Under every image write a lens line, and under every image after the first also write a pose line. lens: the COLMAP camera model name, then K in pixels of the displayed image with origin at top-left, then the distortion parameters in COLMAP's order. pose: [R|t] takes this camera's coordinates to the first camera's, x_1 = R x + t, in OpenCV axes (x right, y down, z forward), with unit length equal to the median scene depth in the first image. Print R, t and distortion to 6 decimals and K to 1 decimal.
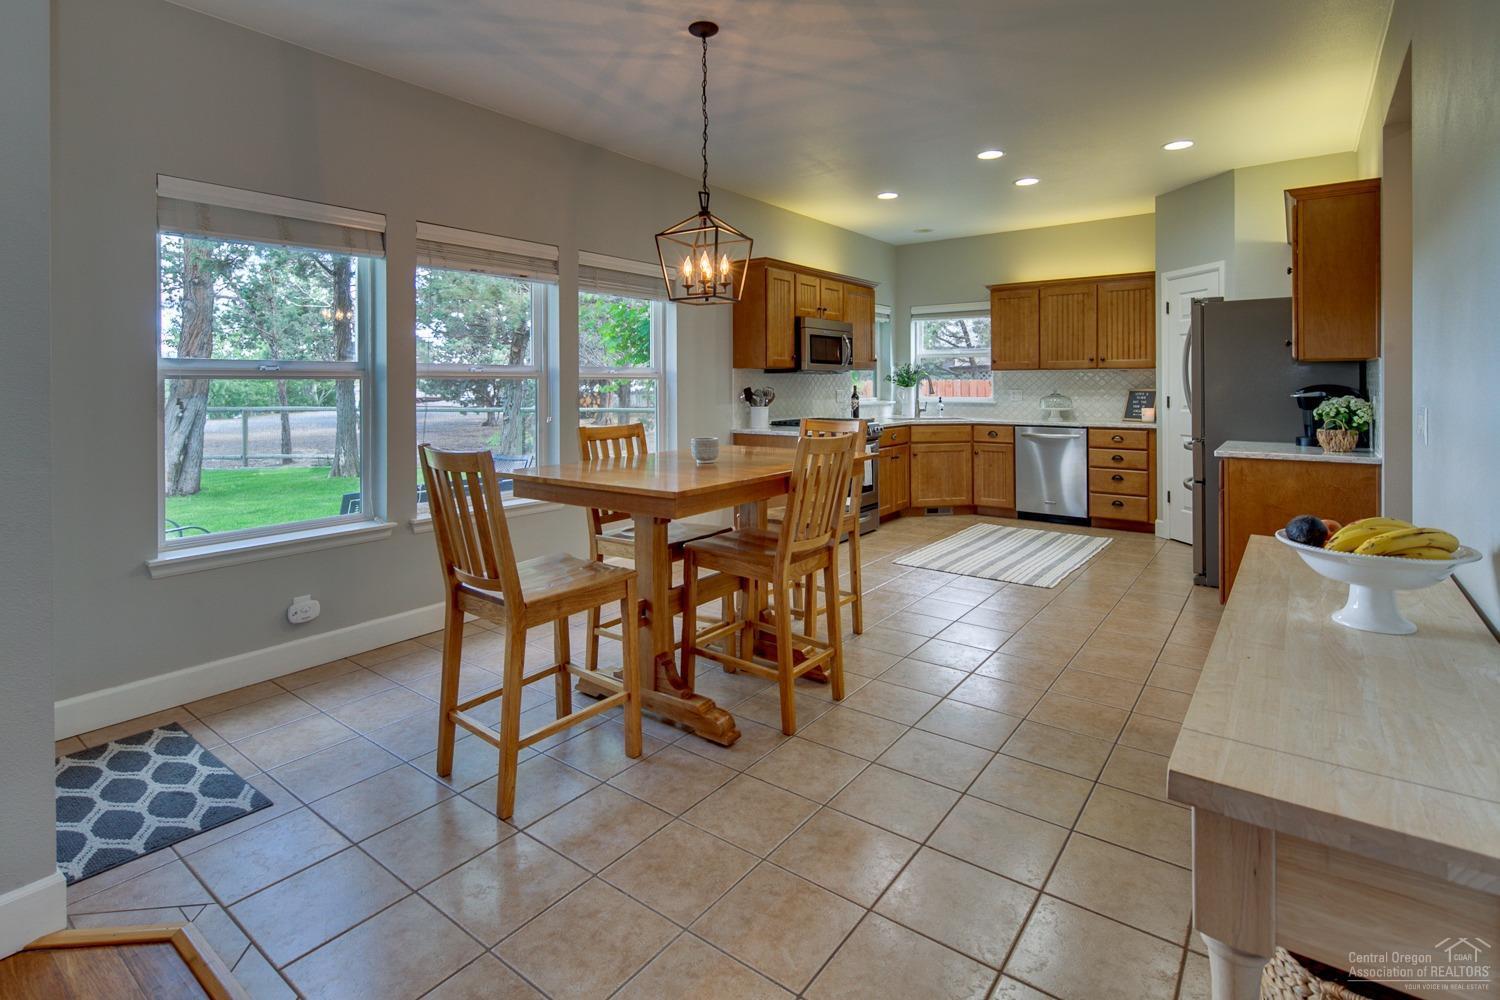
lens RADIAL K [[728.8, 0, 750.1], [0, 728.8, 498.5], [0, 0, 1]] dist [-0.001695, 0.000193]
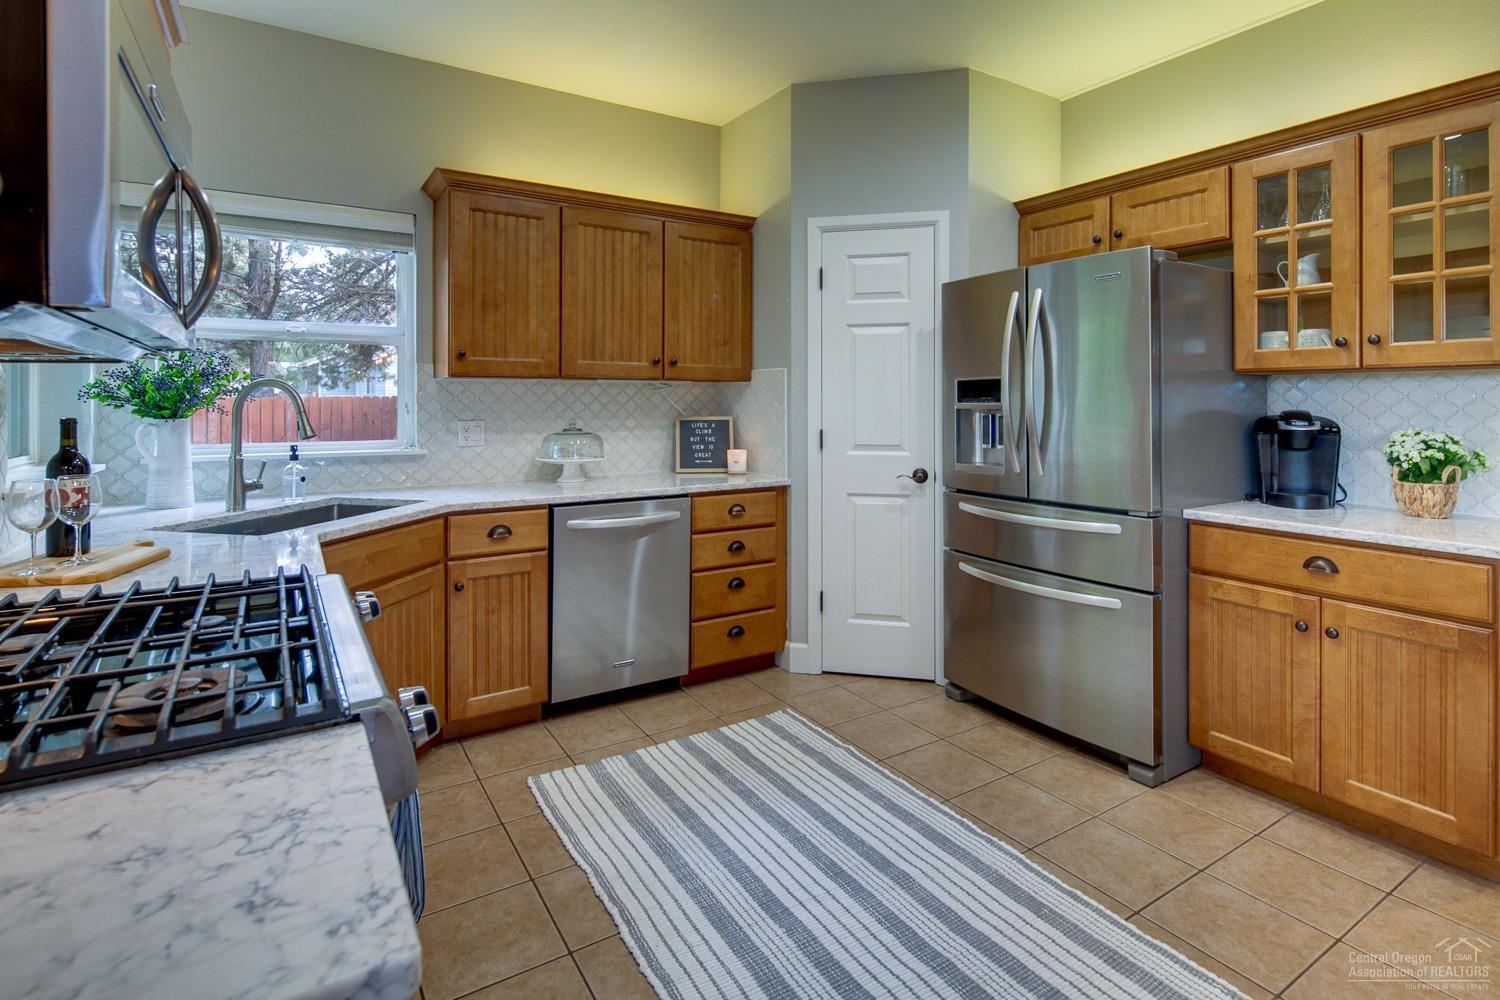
lens RADIAL K [[728.8, 0, 723.2], [0, 728.8, 398.1], [0, 0, 1]] dist [-0.001695, 0.000193]
pose [[0.376325, 0.011031, 0.926422, 0.007556], [0.145329, 0.986848, -0.070785, -0.118620], [-0.915018, 0.161275, 0.369772, 0.748358]]
